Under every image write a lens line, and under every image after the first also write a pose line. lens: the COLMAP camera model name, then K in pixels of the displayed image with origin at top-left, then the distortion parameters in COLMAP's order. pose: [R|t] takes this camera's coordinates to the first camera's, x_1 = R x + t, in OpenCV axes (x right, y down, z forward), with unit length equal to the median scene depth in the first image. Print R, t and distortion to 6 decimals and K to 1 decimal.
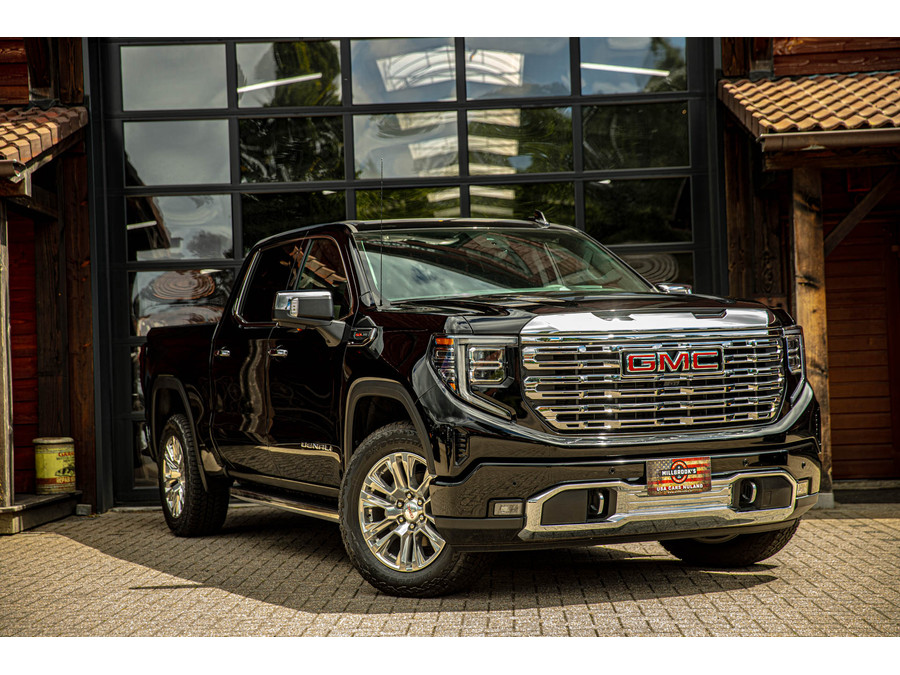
lens RADIAL K [[1734.0, 0, 450.0], [0, 1734.0, 337.5], [0, 0, 1]] dist [0.257945, -0.095000]
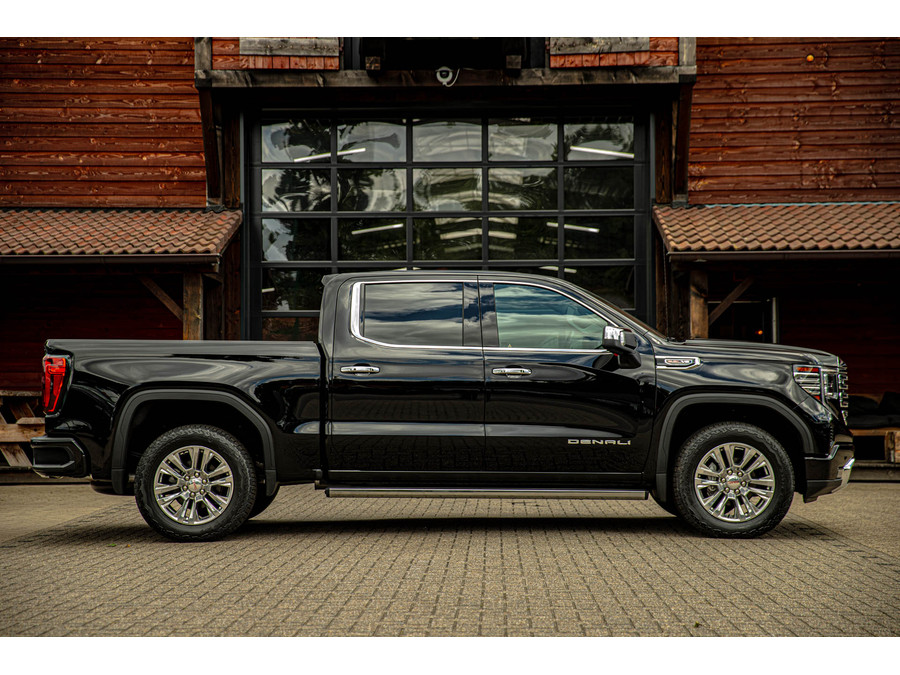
lens RADIAL K [[1734.0, 0, 450.0], [0, 1734.0, 337.5], [0, 0, 1]] dist [0.257945, -0.095000]
pose [[0.999550, 0.029977, 0.001126, -0.023452], [-0.029964, 0.999495, -0.010622, -0.009371], [-0.001444, 0.010583, 0.999943, -0.533072]]
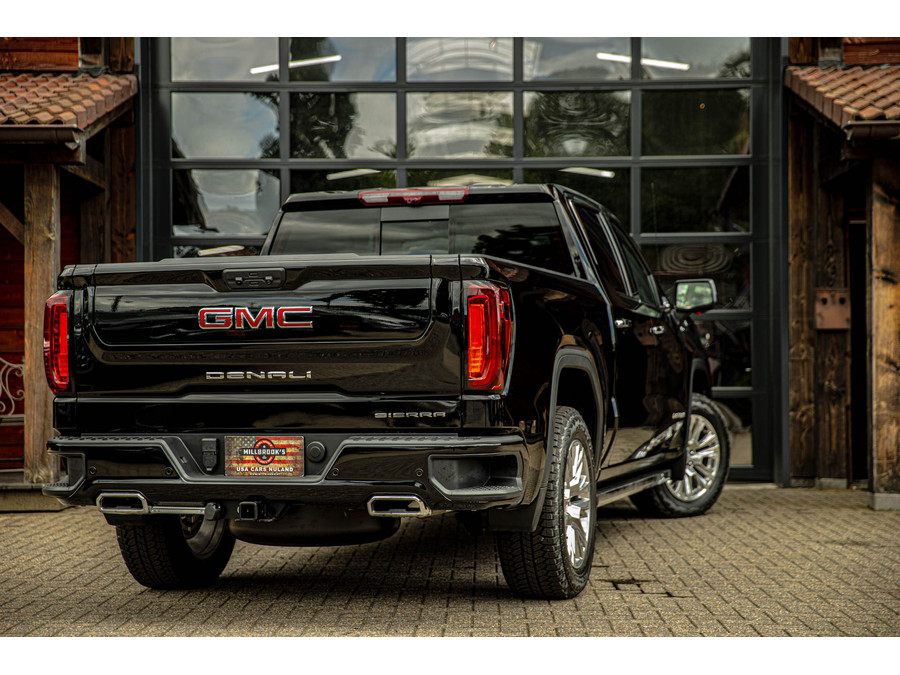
lens RADIAL K [[1700.2, 0, 450.0], [0, 1700.2, 337.5], [0, 0, 1]] dist [0.237969, 0.004864]
pose [[0.999462, 0.029997, 0.013245, -0.041899], [-0.030086, 0.999526, 0.006595, 0.002689], [-0.013041, -0.006990, 0.999891, 0.042410]]
